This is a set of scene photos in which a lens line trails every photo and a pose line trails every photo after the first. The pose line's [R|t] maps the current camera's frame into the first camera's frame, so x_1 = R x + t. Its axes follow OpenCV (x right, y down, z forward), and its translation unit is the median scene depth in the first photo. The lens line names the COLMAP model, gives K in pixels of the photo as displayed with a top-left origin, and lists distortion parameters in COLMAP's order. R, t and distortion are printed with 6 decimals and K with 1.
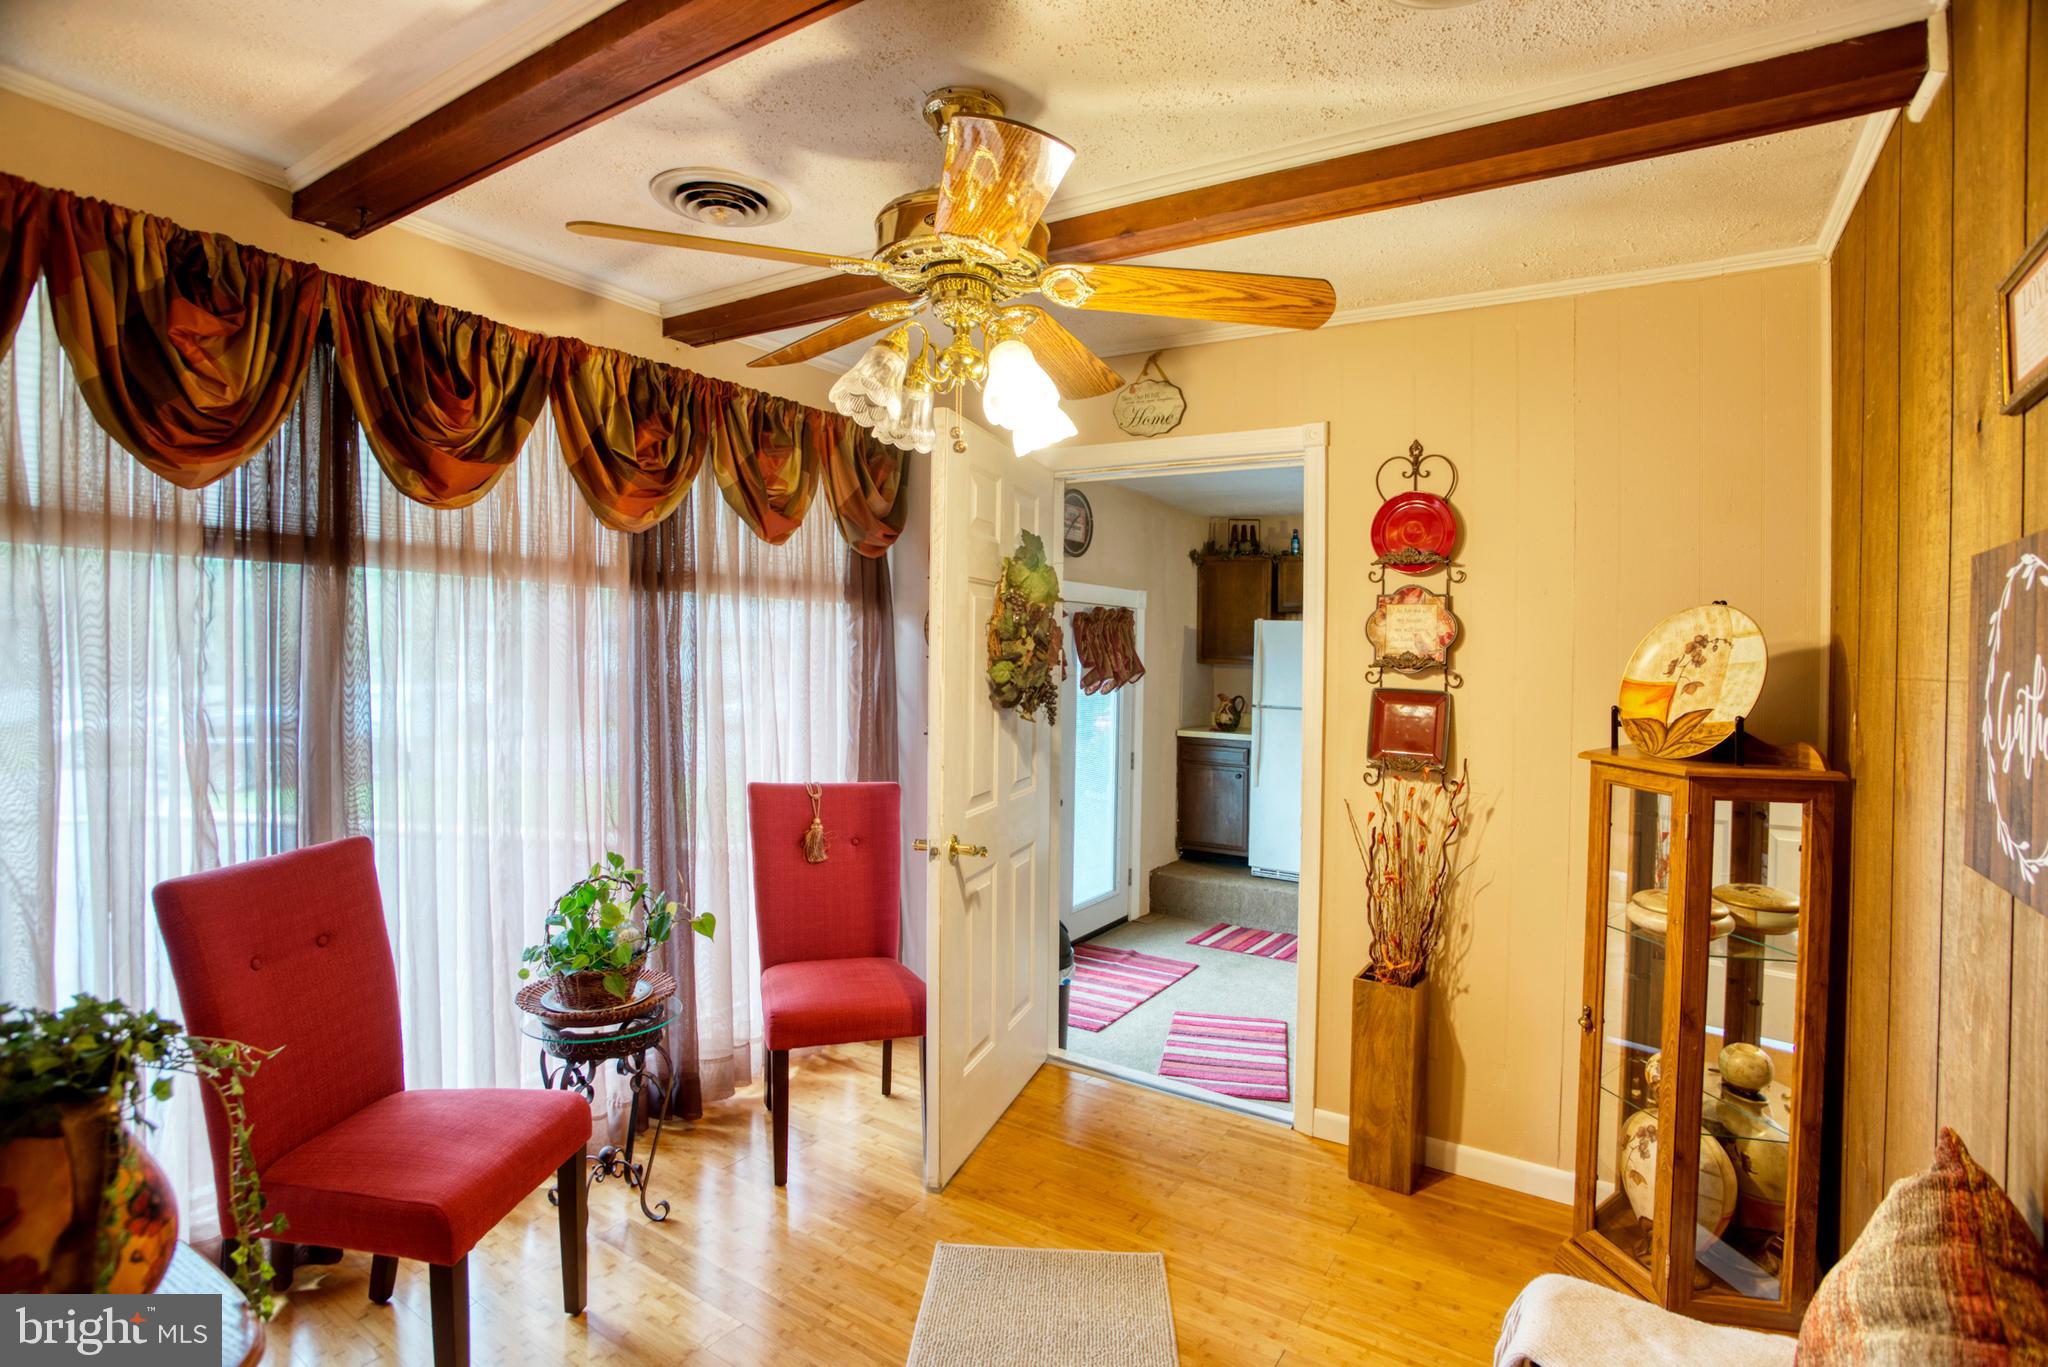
lens RADIAL K [[1005.6, 0, 1024.8], [0, 1005.6, 687.9], [0, 0, 1]] dist [-0.084148, 0.039078]
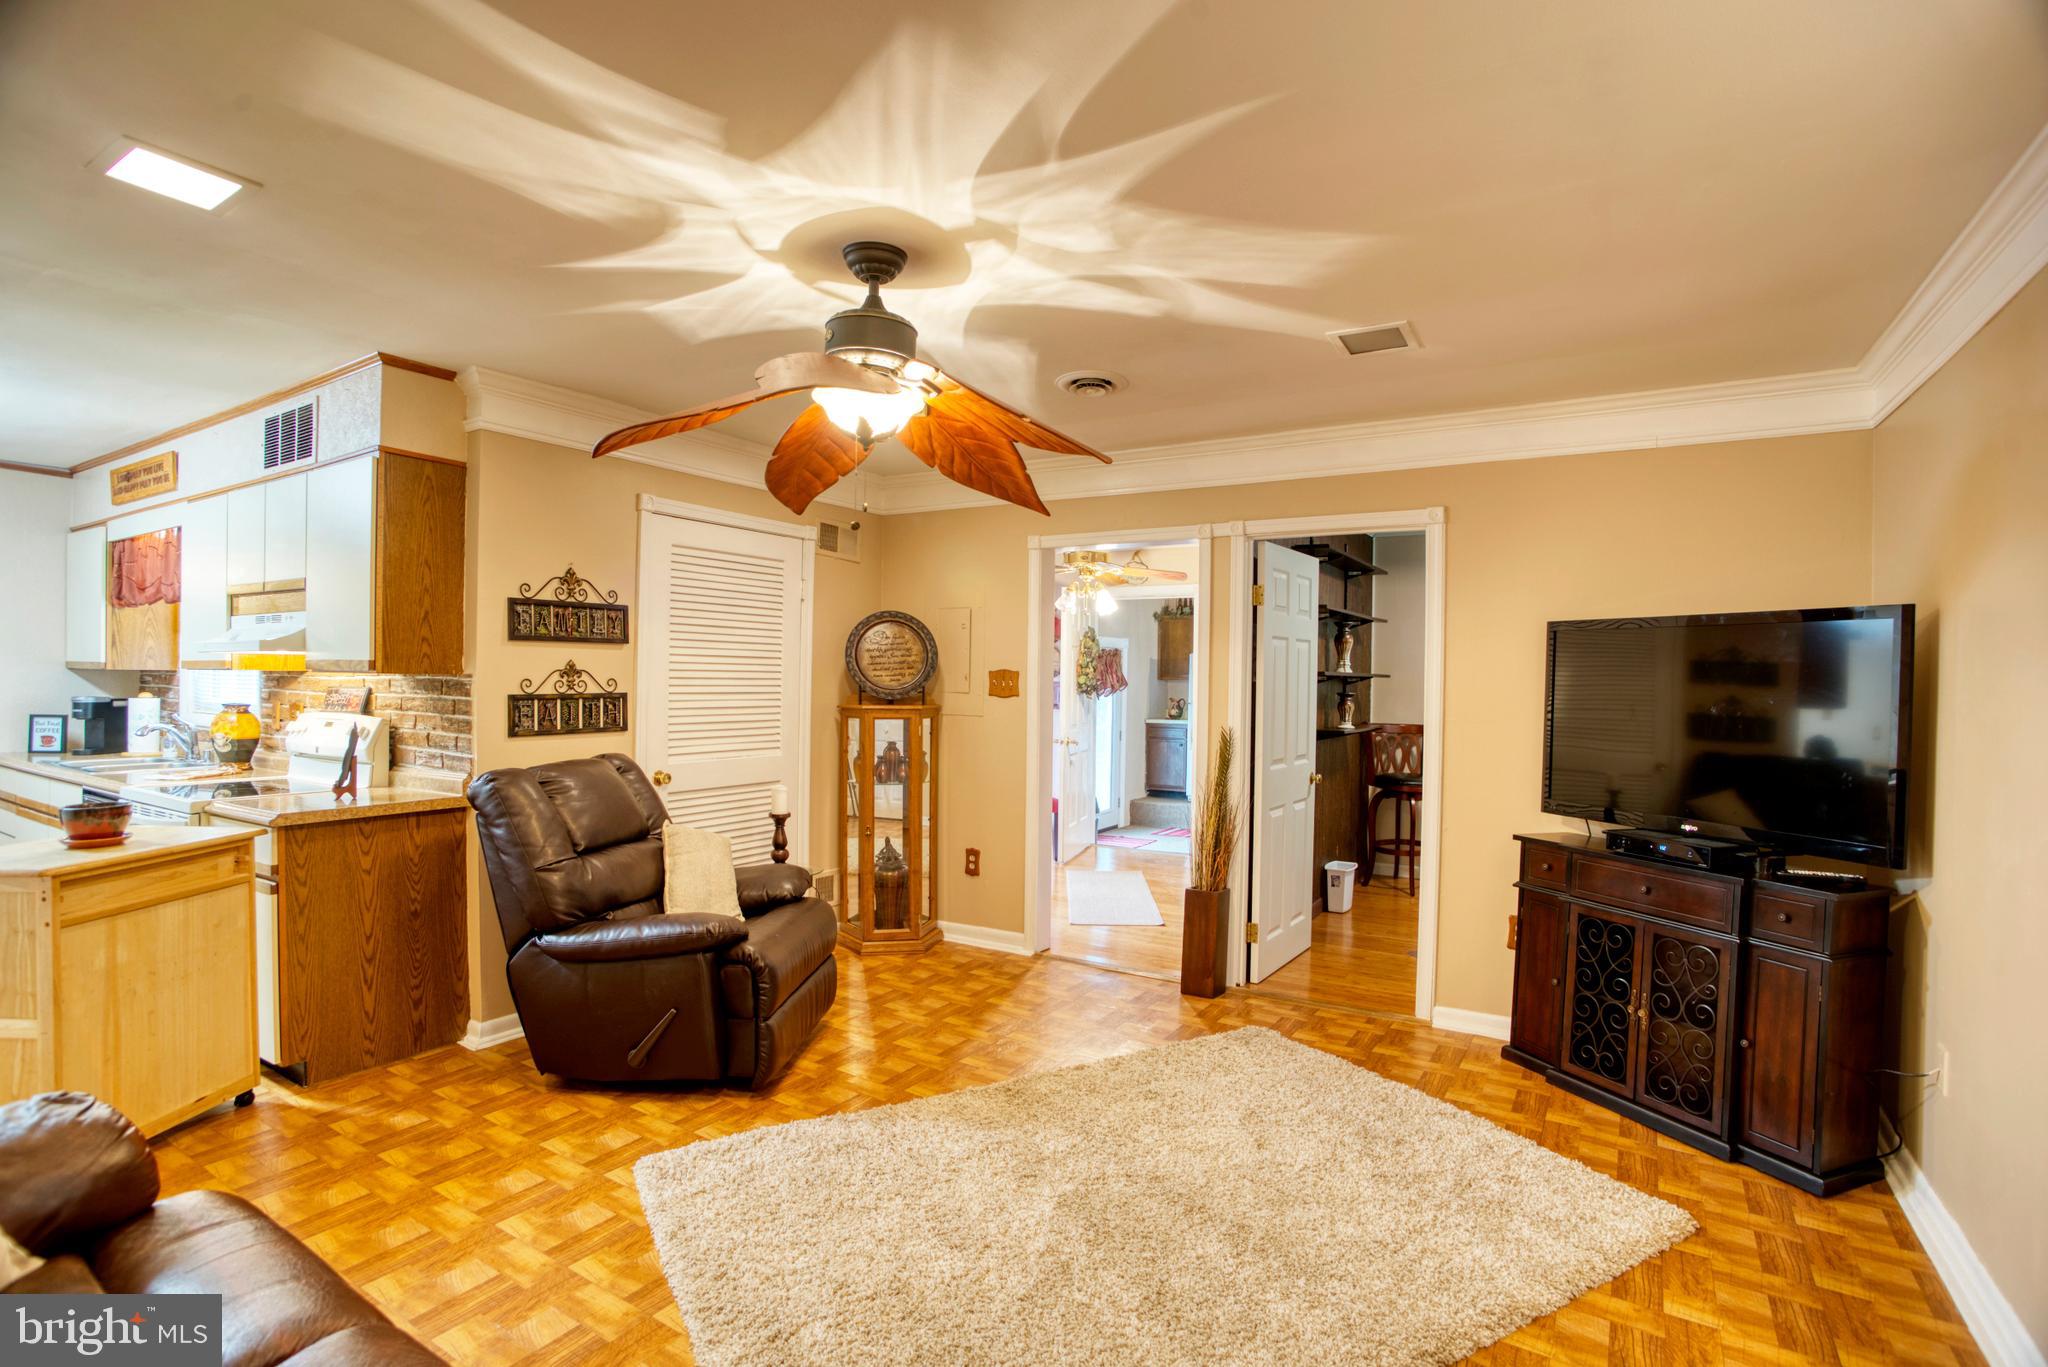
lens RADIAL K [[1005.6, 0, 1024.8], [0, 1005.6, 687.9], [0, 0, 1]] dist [-0.084148, 0.039078]
pose [[0.999527, 0.002706, 0.030624, -0.118298], [-0.001846, 0.999605, -0.028050, 0.041070], [-0.030688, 0.027980, 0.999137, -0.779639]]
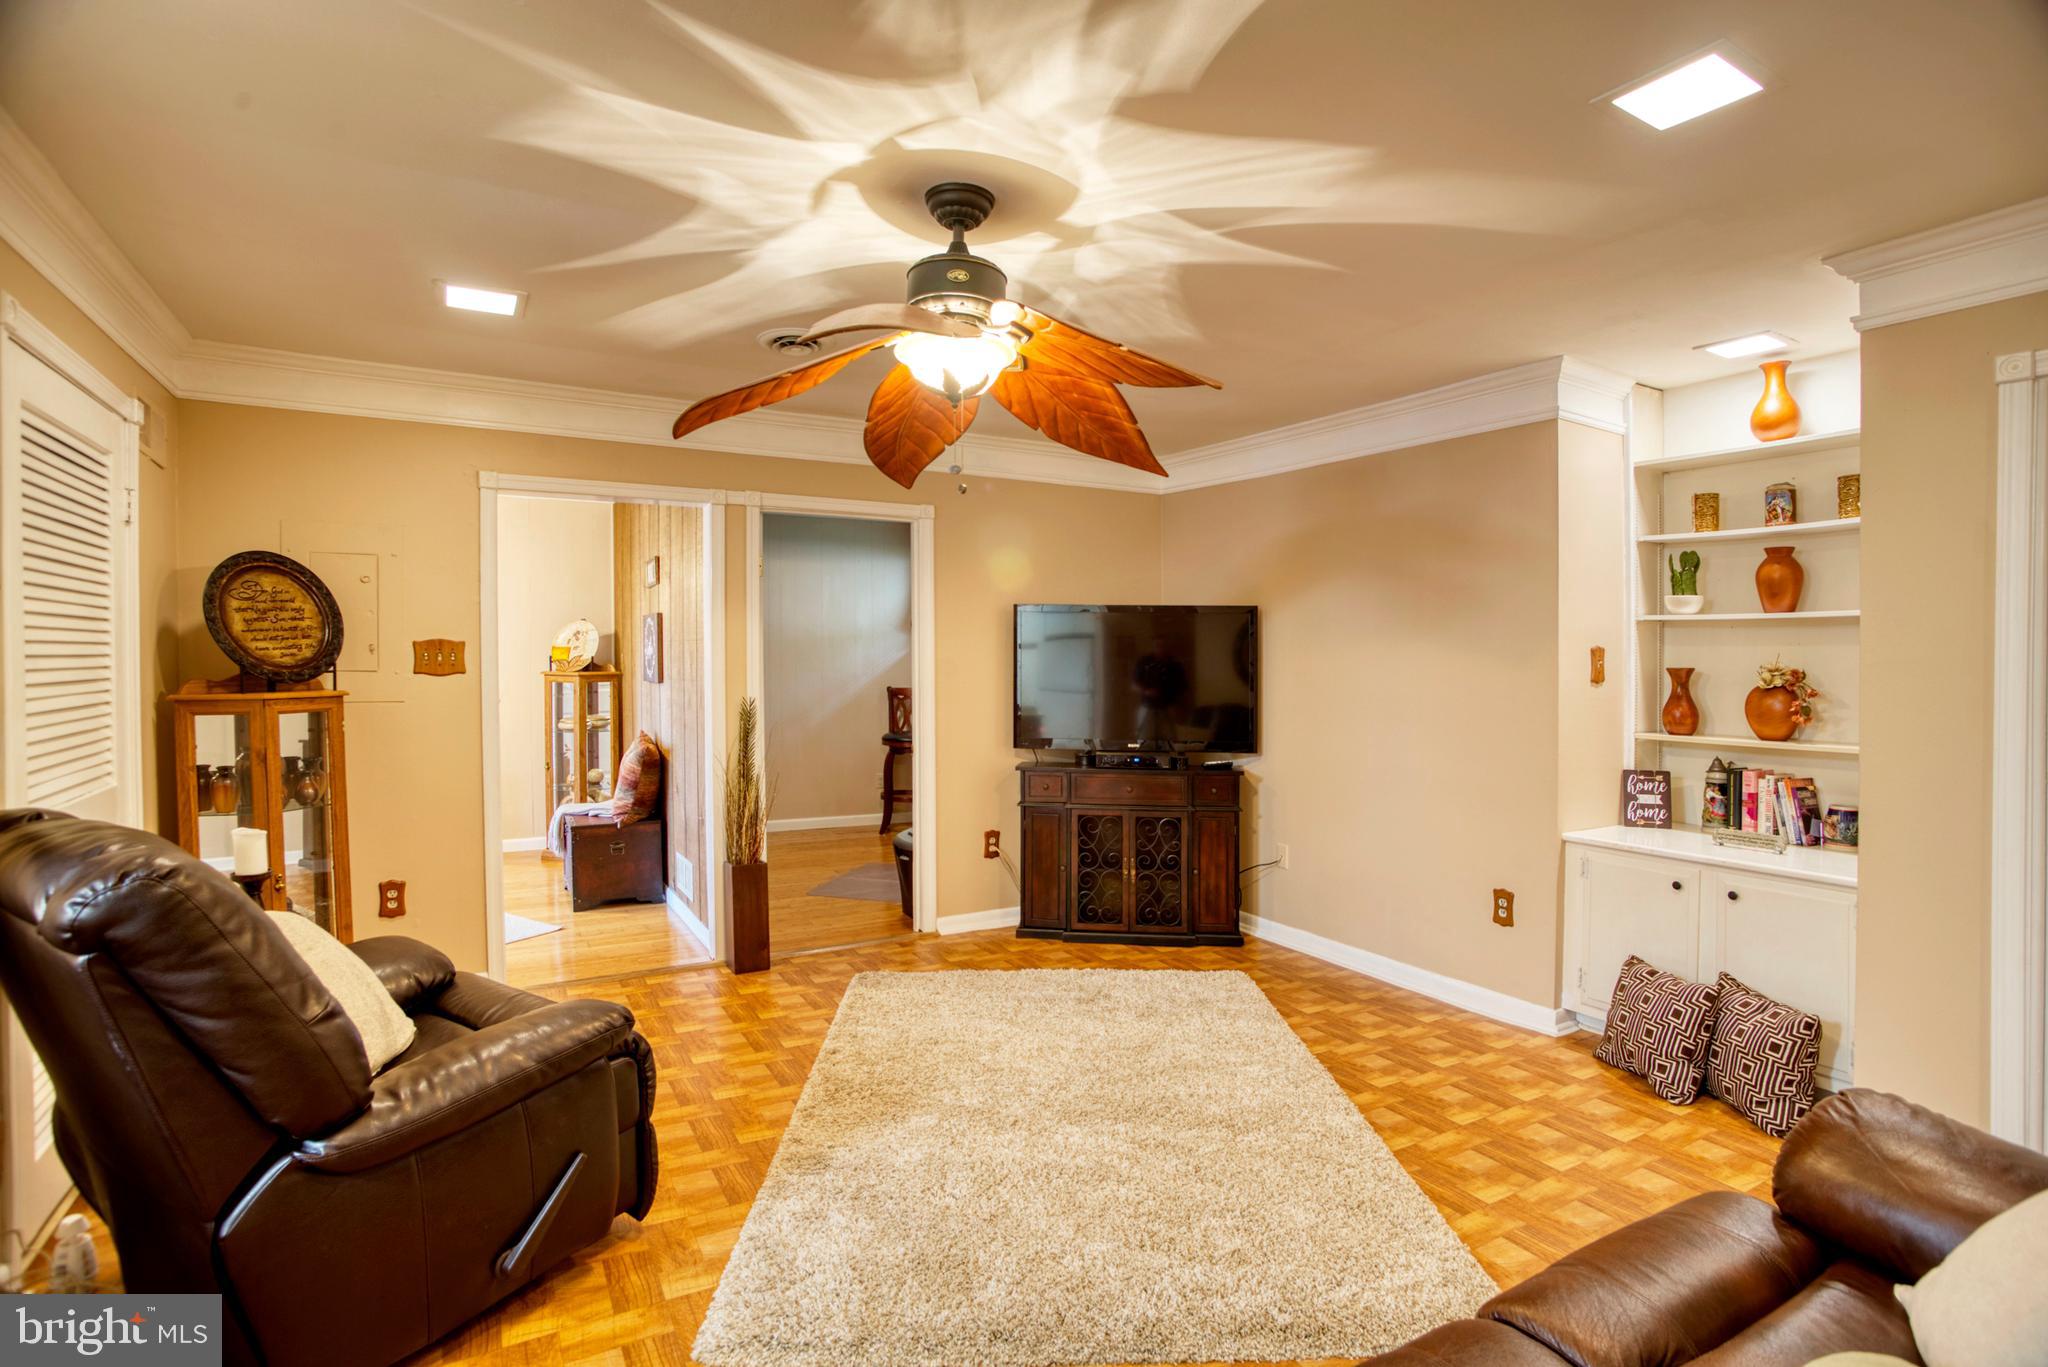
lens RADIAL K [[1008.1, 0, 1042.5], [0, 1008.1, 673.4], [0, 0, 1]] dist [-0.077828, 0.039439]
pose [[0.428283, -0.027272, 0.903233, -0.507159], [0.032508, 0.999362, 0.014760, 0.027413], [-0.903060, 0.023041, 0.428897, -0.558306]]
